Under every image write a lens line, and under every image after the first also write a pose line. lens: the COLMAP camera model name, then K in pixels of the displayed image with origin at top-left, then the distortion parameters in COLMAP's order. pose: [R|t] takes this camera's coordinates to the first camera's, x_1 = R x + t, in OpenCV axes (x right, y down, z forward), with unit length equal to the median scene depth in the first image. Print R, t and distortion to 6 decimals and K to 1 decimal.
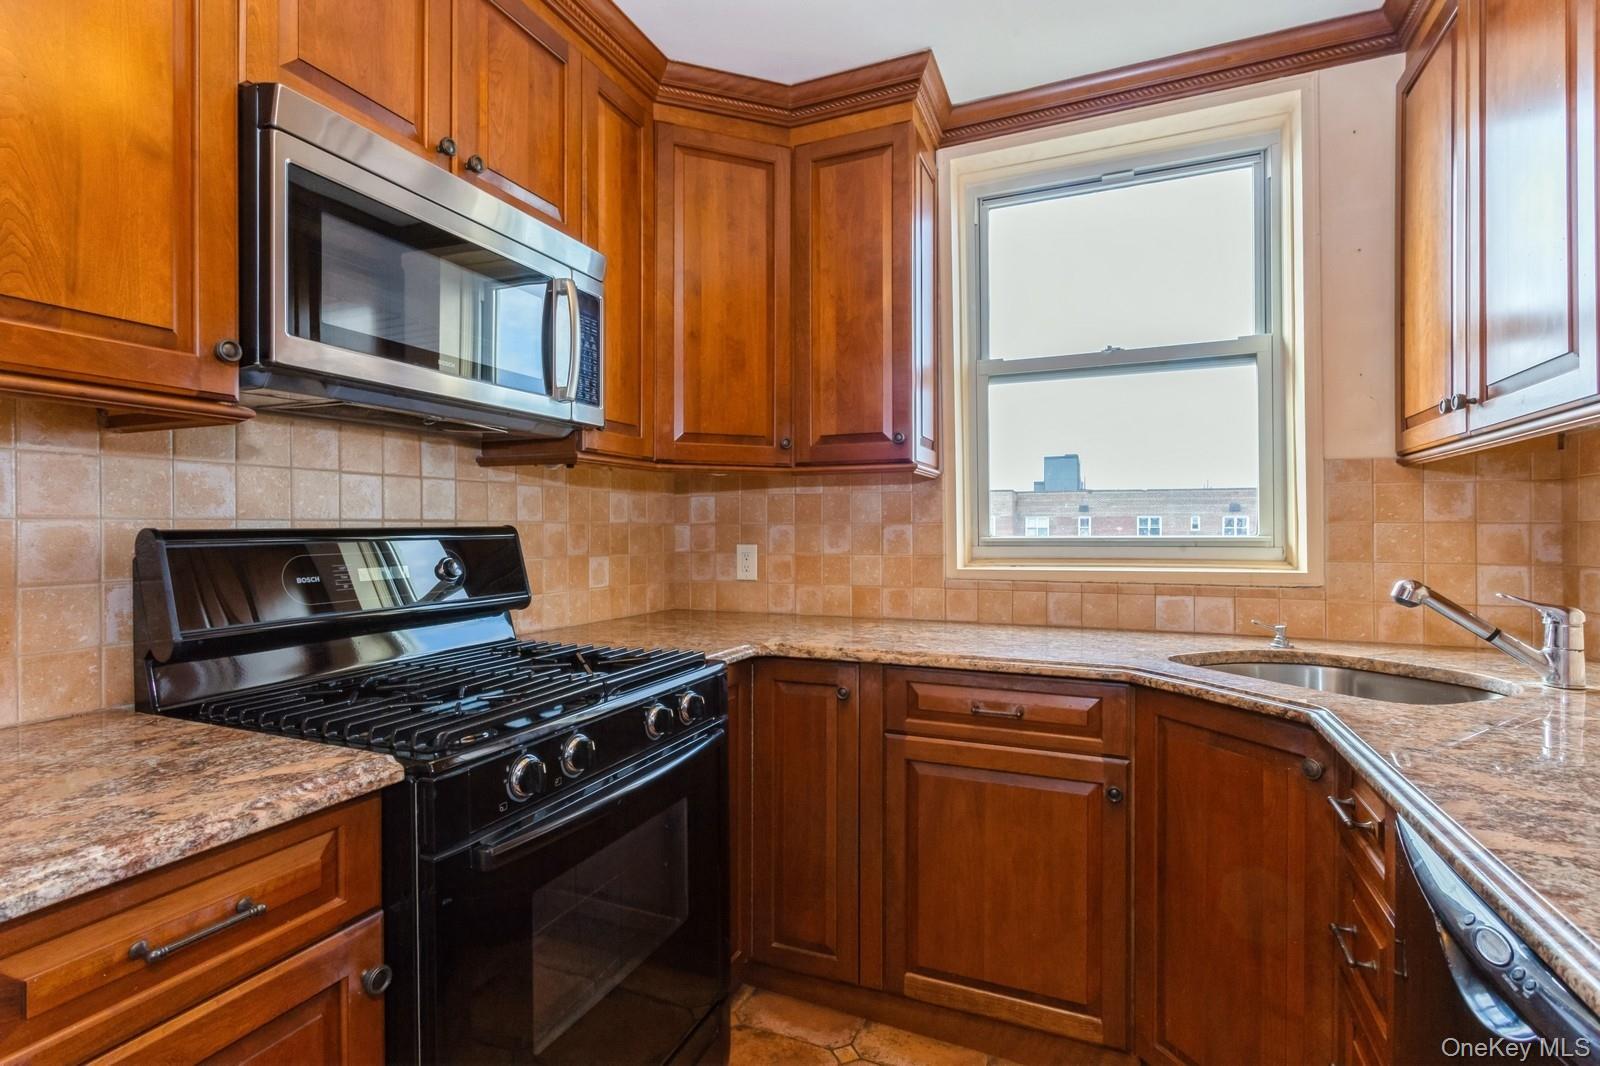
lens RADIAL K [[770.1, 0, 801.5], [0, 770.1, 537.7], [0, 0, 1]] dist [0.000859, 0.000718]
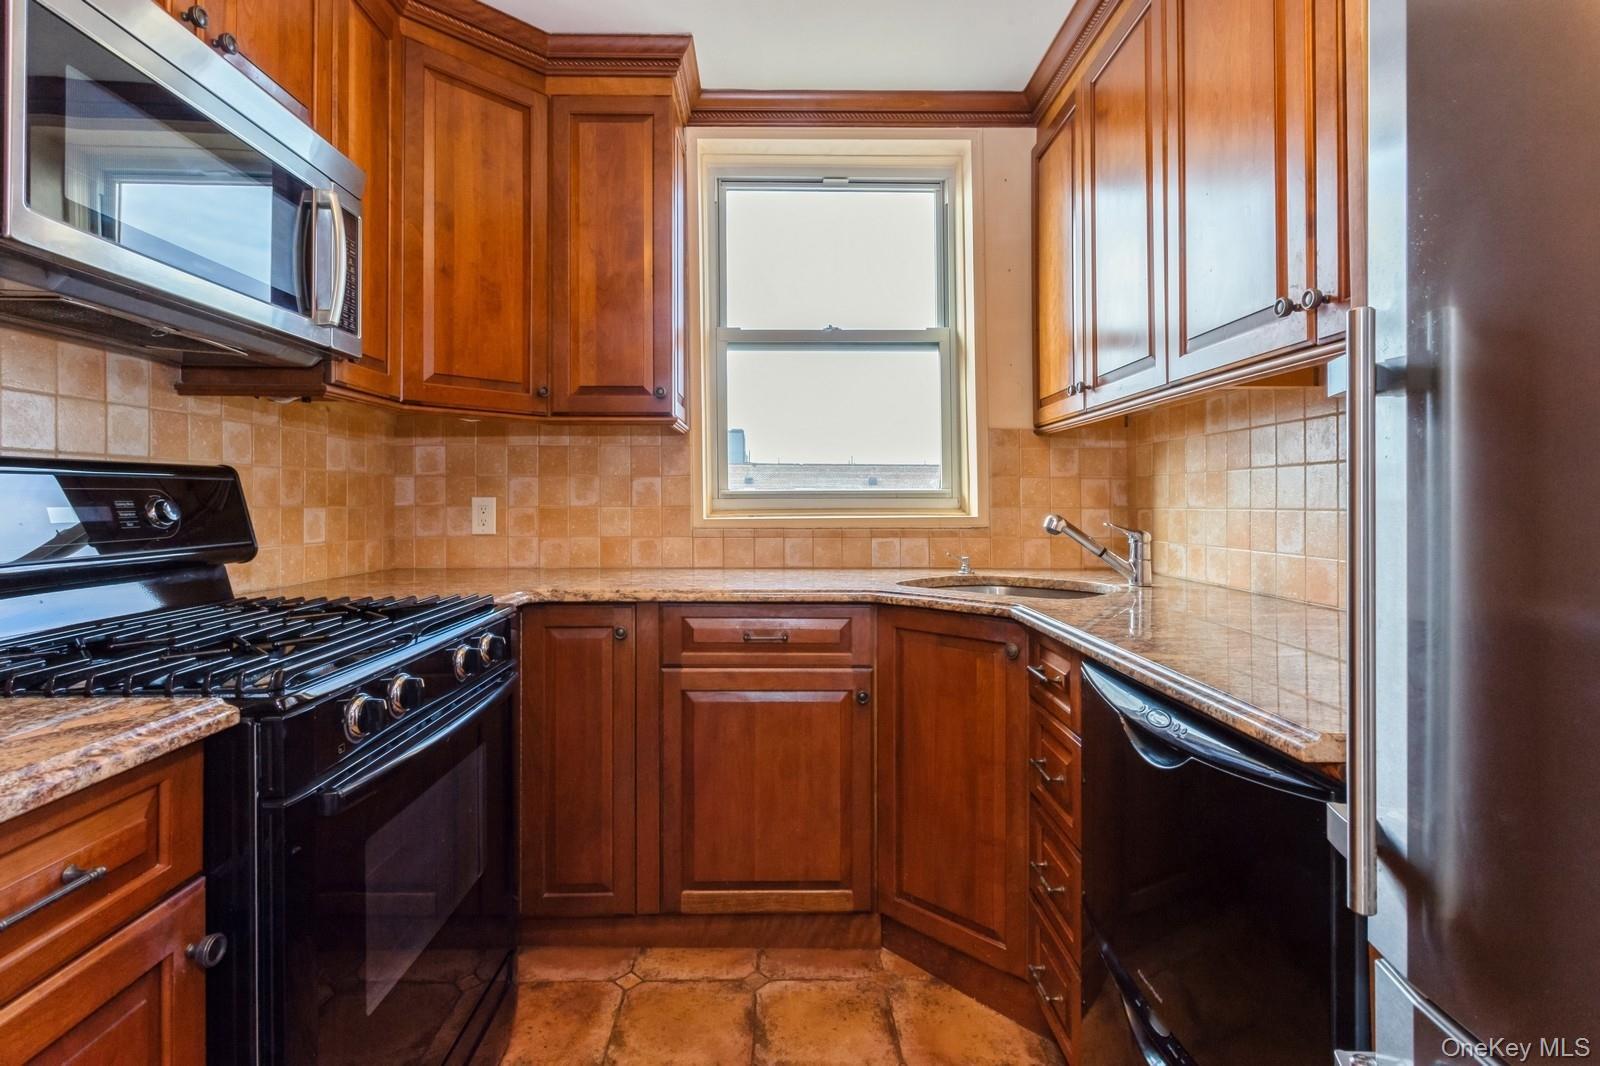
lens RADIAL K [[778.4, 0, 803.5], [0, 778.4, 501.0], [0, 0, 1]] dist [0.000160, 0.000798]
pose [[0.907383, 0.001413, 0.420303, -0.156370], [0.004147, 0.999916, -0.012314, 0.036246], [-0.420285, 0.012916, 0.907300, -0.052441]]
